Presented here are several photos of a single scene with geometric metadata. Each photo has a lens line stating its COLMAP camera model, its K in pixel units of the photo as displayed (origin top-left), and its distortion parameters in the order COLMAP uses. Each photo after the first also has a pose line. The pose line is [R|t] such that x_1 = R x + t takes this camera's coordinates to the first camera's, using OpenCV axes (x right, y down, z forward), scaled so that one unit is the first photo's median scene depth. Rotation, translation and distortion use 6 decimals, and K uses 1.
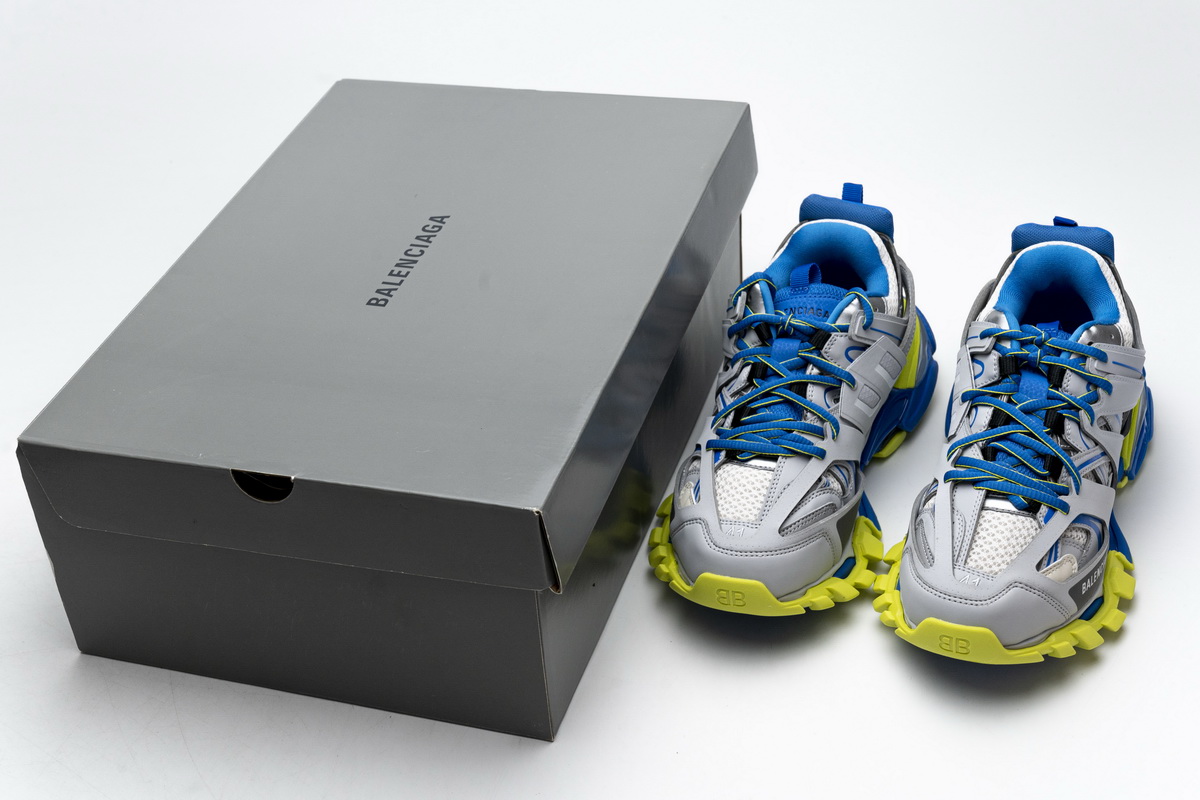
lens RADIAL K [[1902.3, 0, 600.0], [0, 1902.3, 400.0], [0, 0, 1]] dist [0.132818, 0.029723]
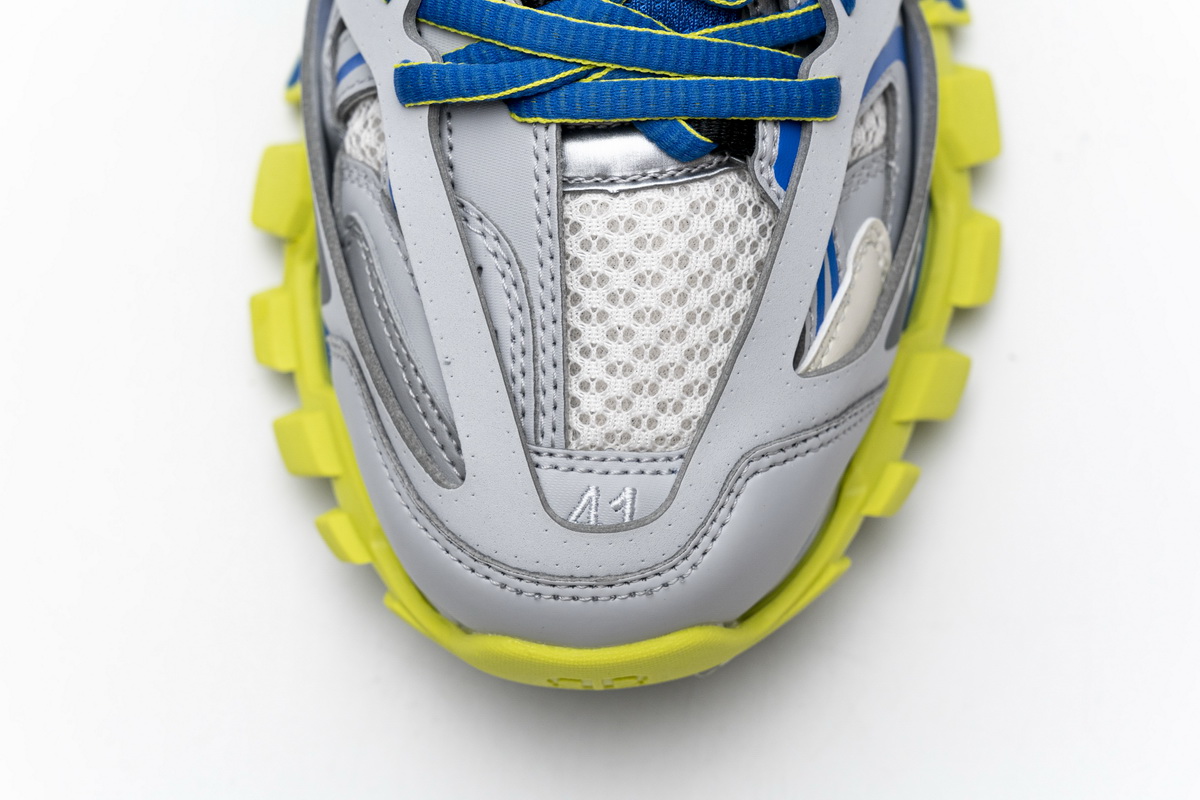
lens RADIAL K [[2209.7, 0, 600.0], [0, 2209.7, 400.0], [0, 0, 1]] dist [0.003811, -0.076821]
pose [[0.915054, -0.373294, 0.152737, 0.140446], [0.199895, 0.748640, 0.632123, -0.120333], [-0.350313, -0.547895, 0.759666, 0.717356]]
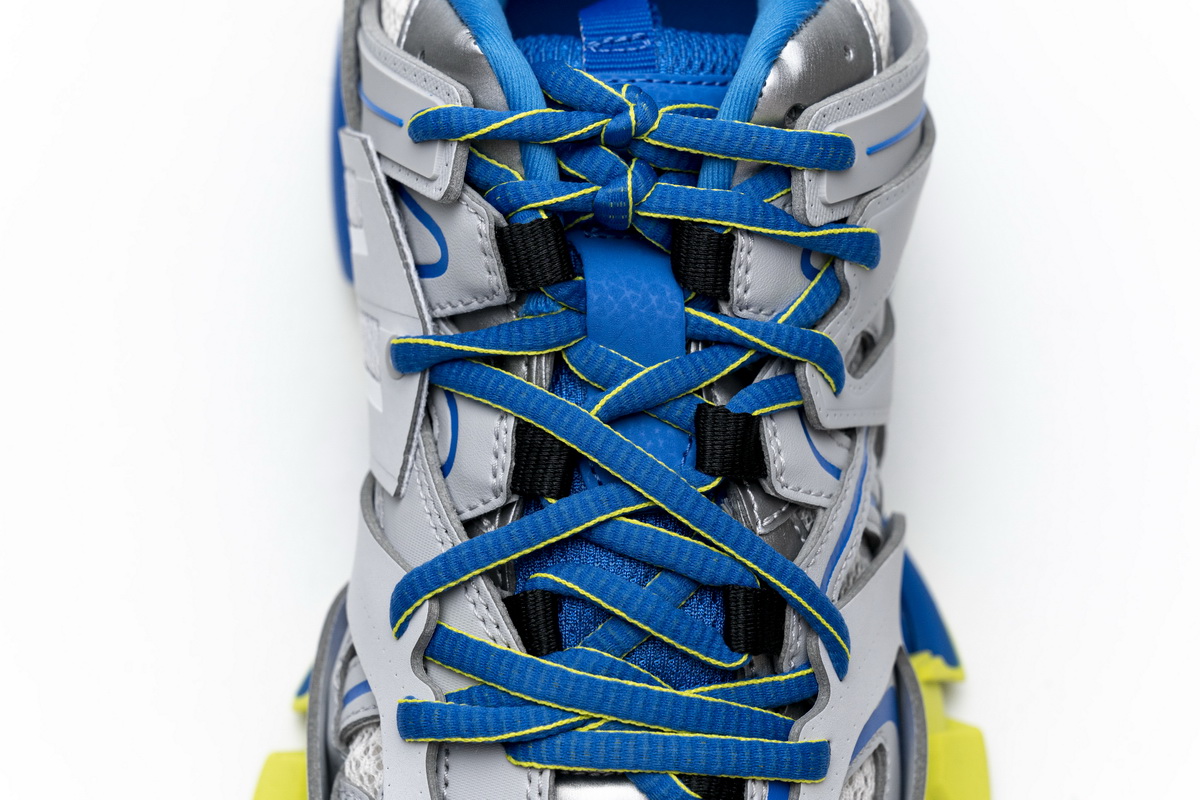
lens RADIAL K [[2209.7, 0, 600.0], [0, 2209.7, 400.0], [0, 0, 1]] dist [0.003811, -0.076821]
pose [[0.938195, -0.262922, 0.225081, 0.145814], [0.148097, 0.892744, 0.425530, -0.136207], [-0.312821, -0.365897, 0.876506, 0.715027]]
